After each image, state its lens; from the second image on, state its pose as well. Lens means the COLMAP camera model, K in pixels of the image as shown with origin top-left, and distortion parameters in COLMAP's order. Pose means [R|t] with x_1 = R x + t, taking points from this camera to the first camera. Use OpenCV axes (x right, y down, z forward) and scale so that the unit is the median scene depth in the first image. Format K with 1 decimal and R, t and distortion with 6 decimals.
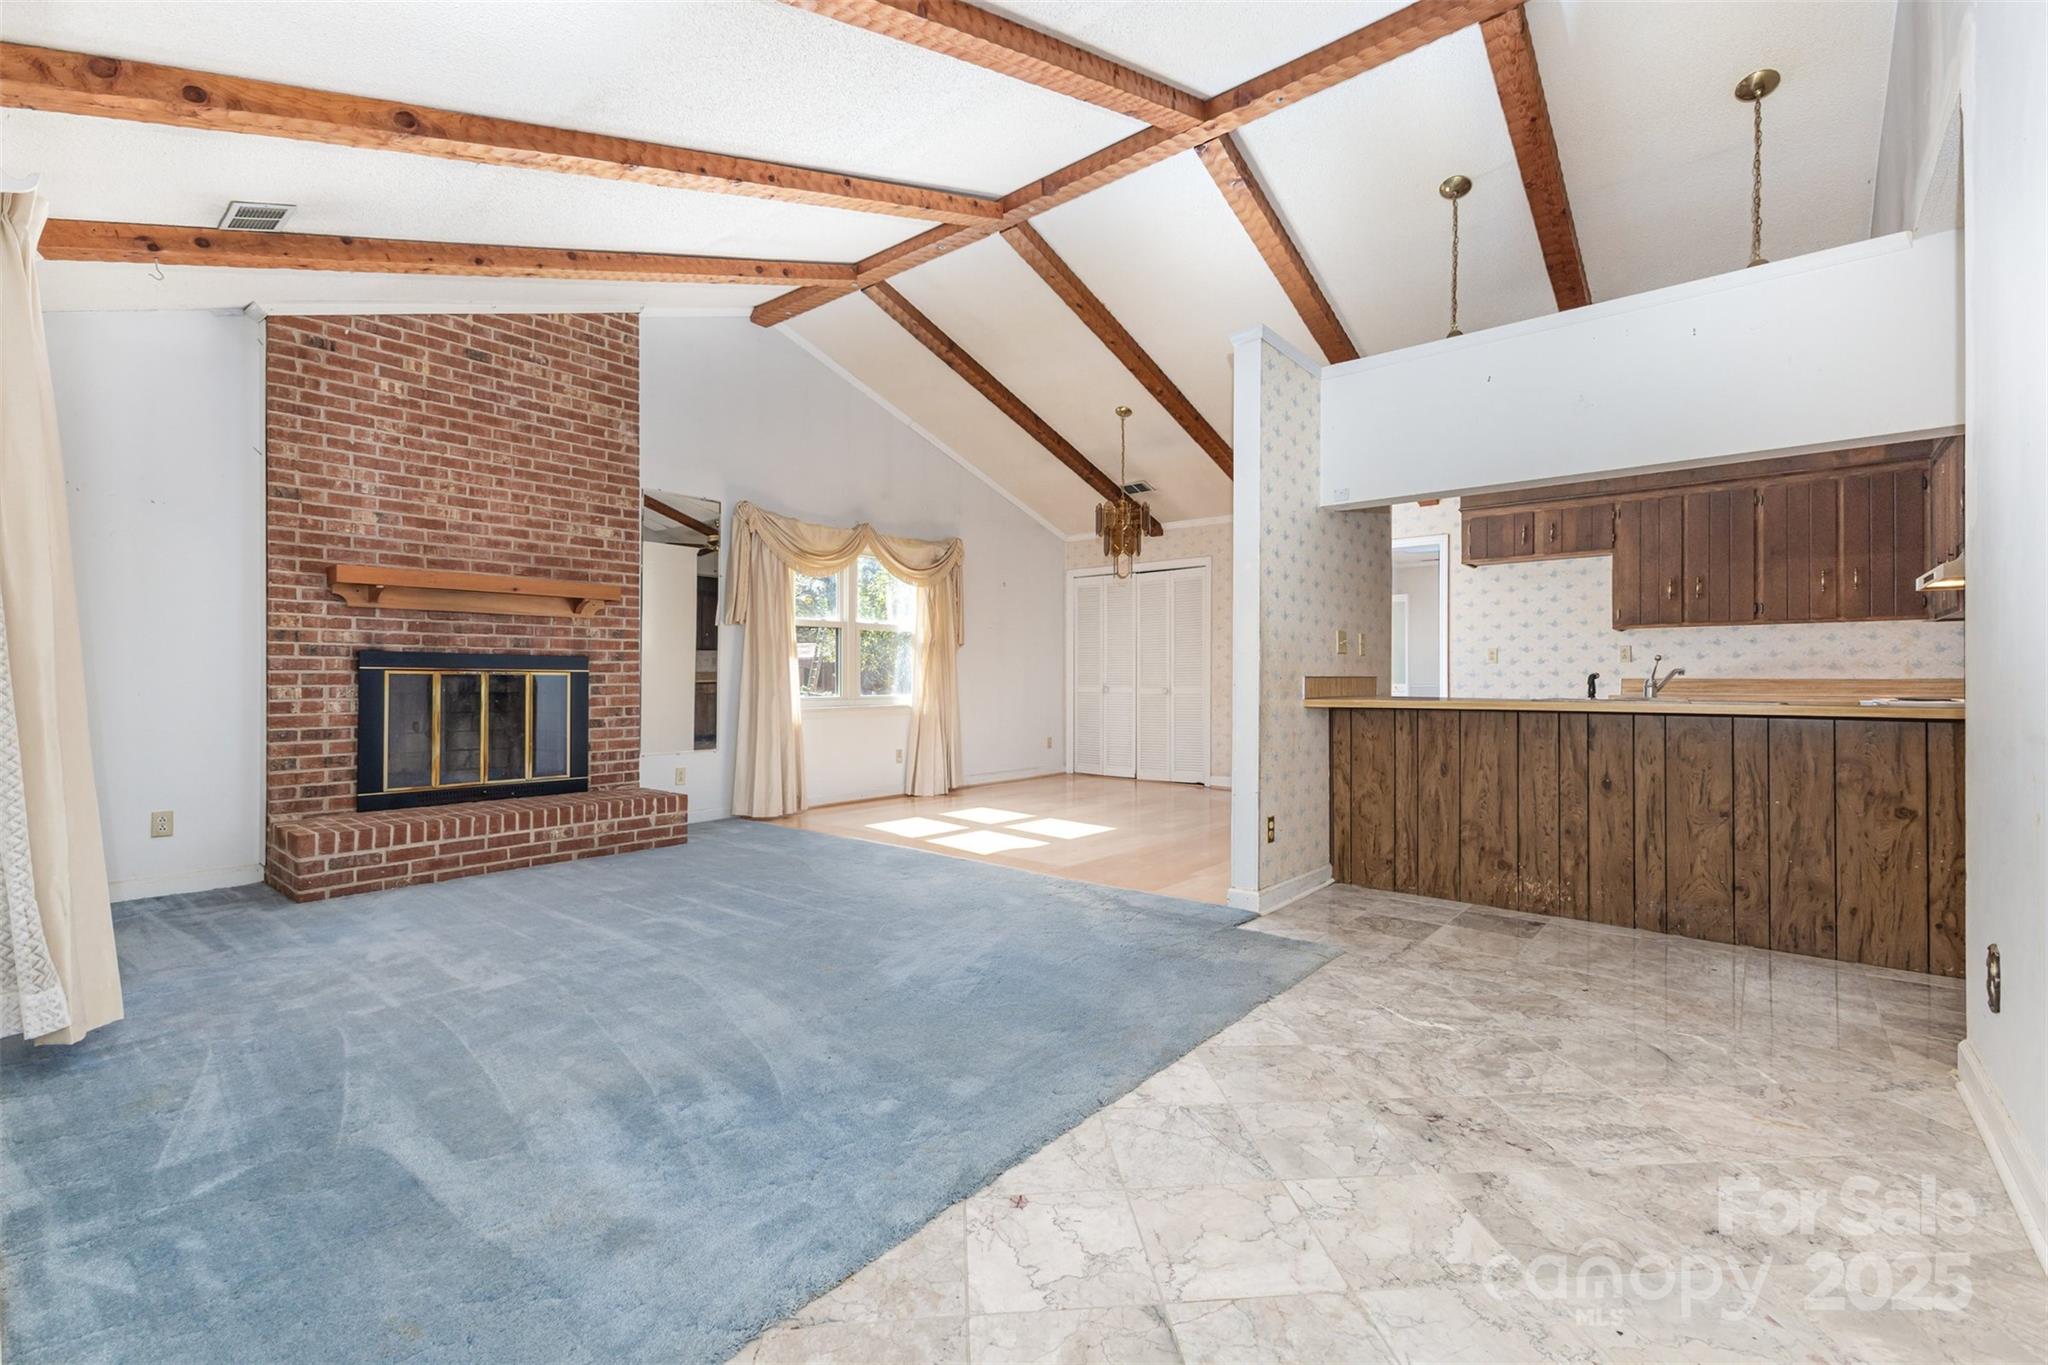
lens RADIAL K [[876.7, 0, 1023.5], [0, 876.7, 680.7], [0, 0, 1]] dist [0.012377, 0.000068]
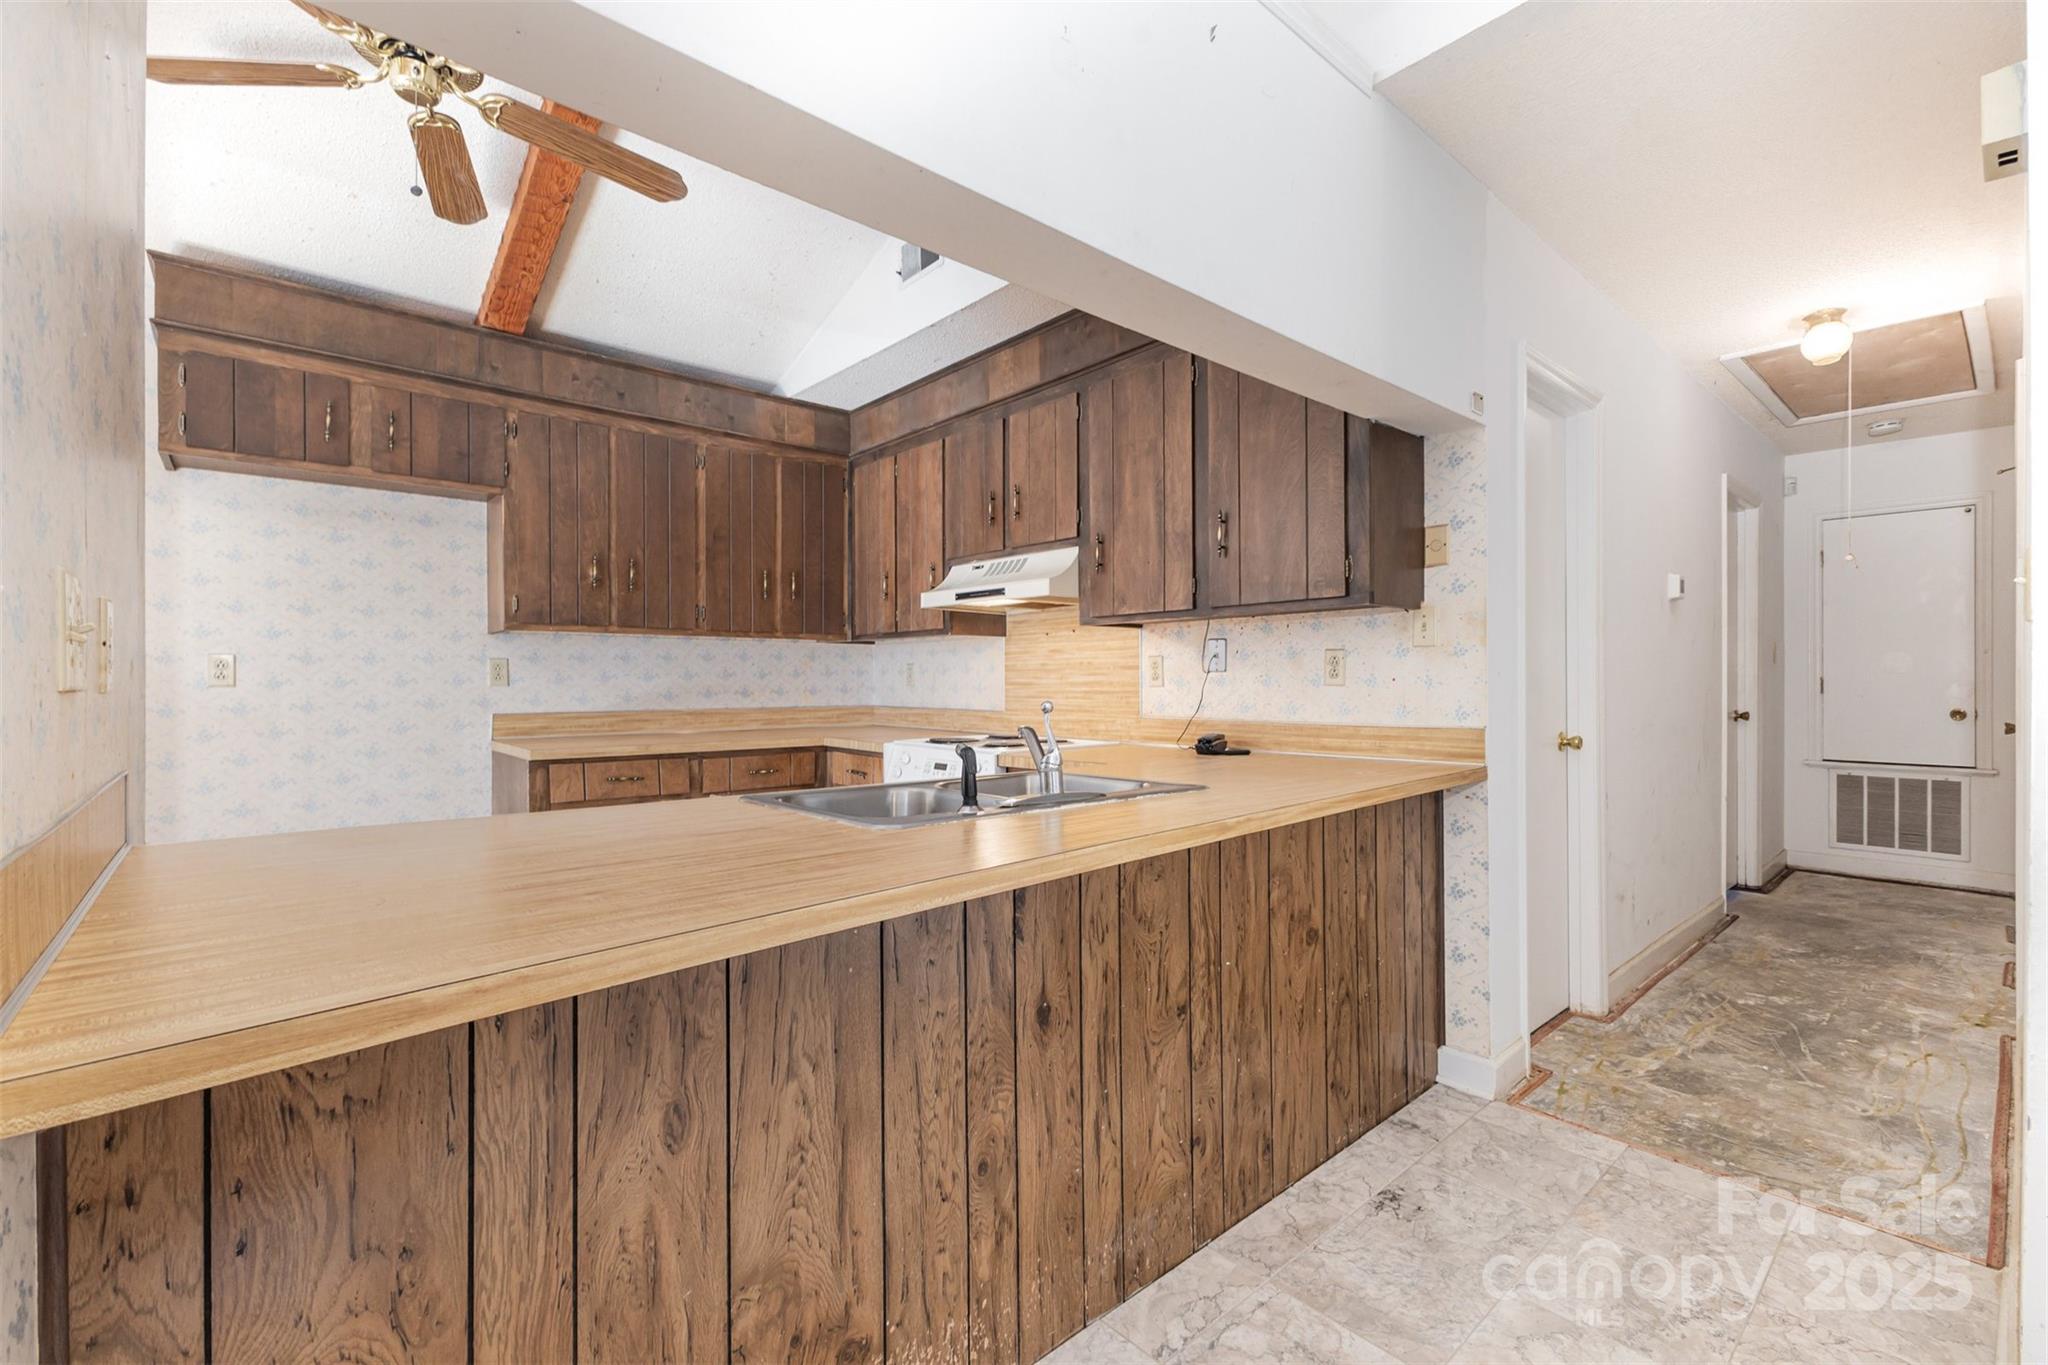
lens RADIAL K [[876.7, 0, 1023.5], [0, 876.7, 680.7], [0, 0, 1]] dist [0.012377, 0.000068]
pose [[0.144558, -0.002524, 0.989493, 0.171947], [0.003313, 0.999992, 0.002066, -0.028591], [-0.989491, 0.002980, 0.144565, 0.655067]]
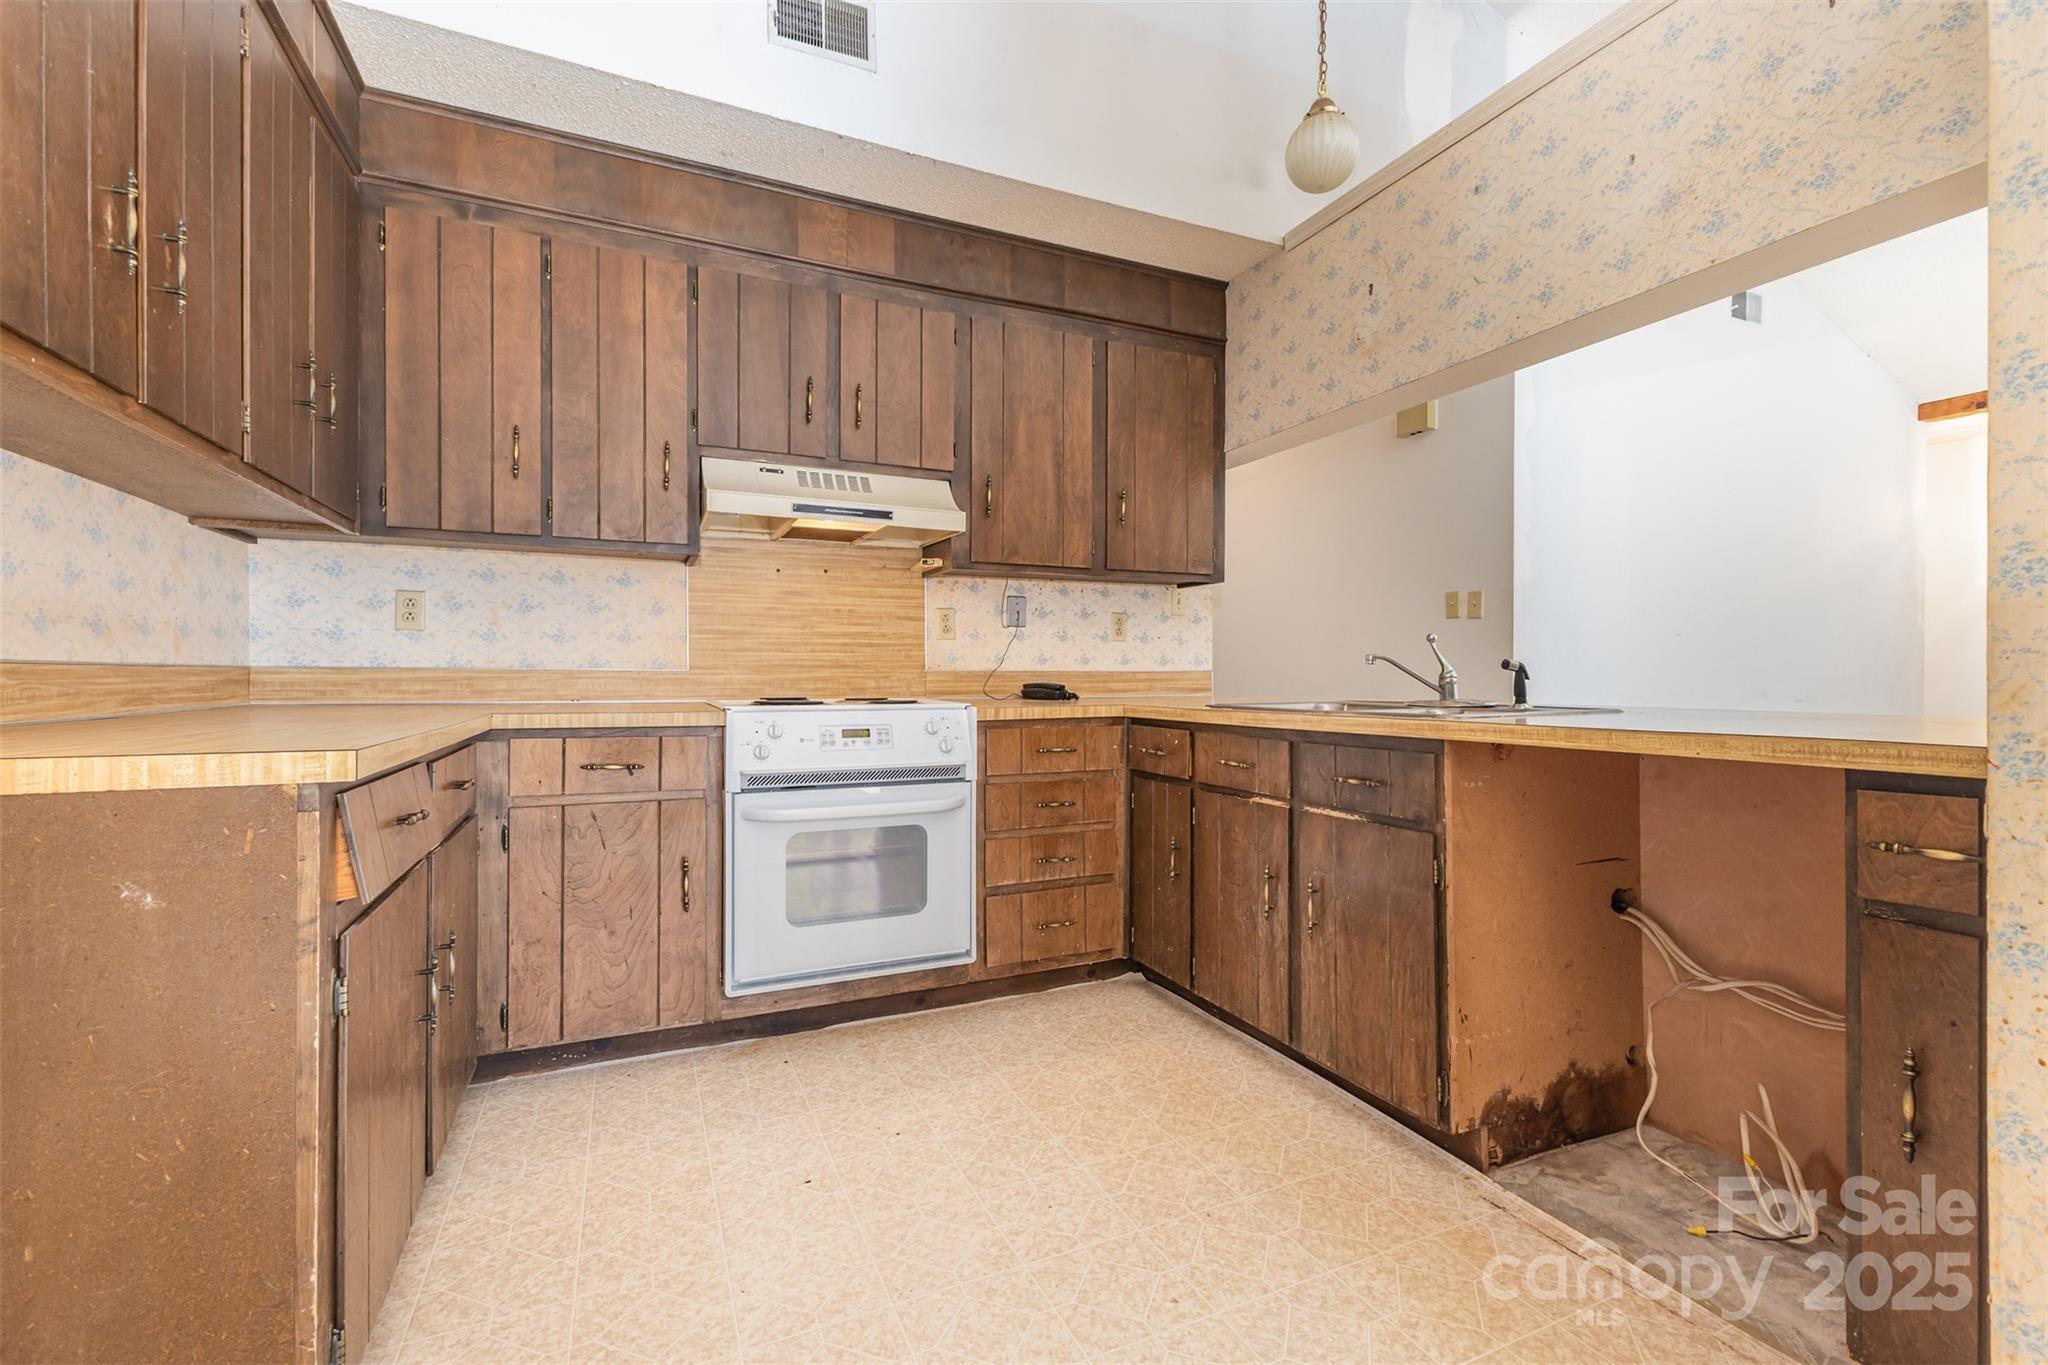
lens RADIAL K [[876.7, 0, 1023.5], [0, 876.7, 680.7], [0, 0, 1]] dist [0.012377, 0.000068]
pose [[-0.902713, -0.007564, 0.430176, 0.497726], [-0.004250, 0.999953, 0.008664, 0.000776], [-0.430221, 0.005993, -0.902704, 1.189322]]
